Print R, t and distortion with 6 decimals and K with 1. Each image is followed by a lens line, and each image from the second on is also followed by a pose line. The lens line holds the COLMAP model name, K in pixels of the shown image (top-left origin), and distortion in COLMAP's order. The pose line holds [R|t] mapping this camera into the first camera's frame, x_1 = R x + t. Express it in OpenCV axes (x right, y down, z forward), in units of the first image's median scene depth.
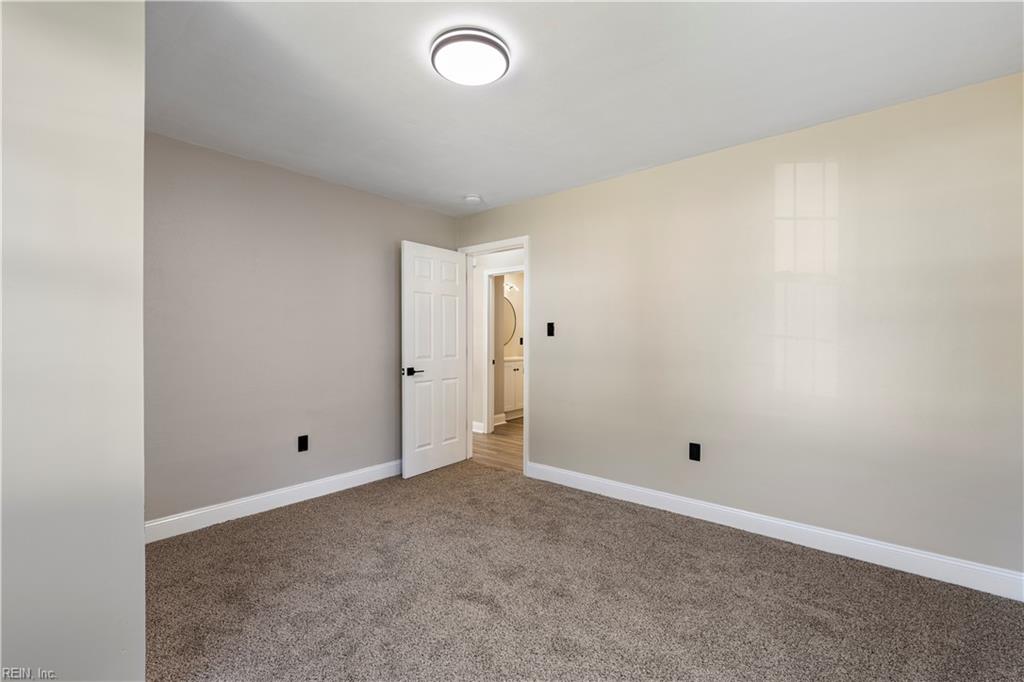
lens RADIAL K [[442.5, 0, 509.6], [0, 442.5, 341.7], [0, 0, 1]] dist [-0.001326, -0.000334]
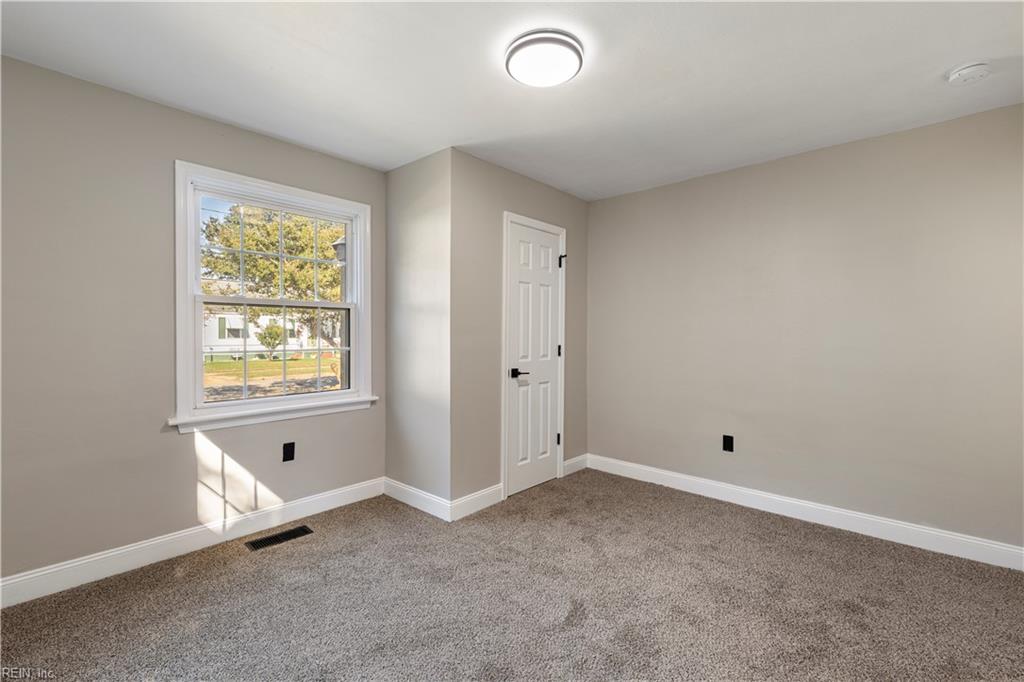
lens RADIAL K [[442.5, 0, 510.9], [0, 442.5, 336.8], [0, 0, 1]] dist [-0.001326, -0.000334]
pose [[-0.054353, 0.001085, -0.998521, 0.714395], [0.000477, 0.999999, 0.001061, -0.012330], [0.998522, -0.000418, -0.054354, 0.745492]]
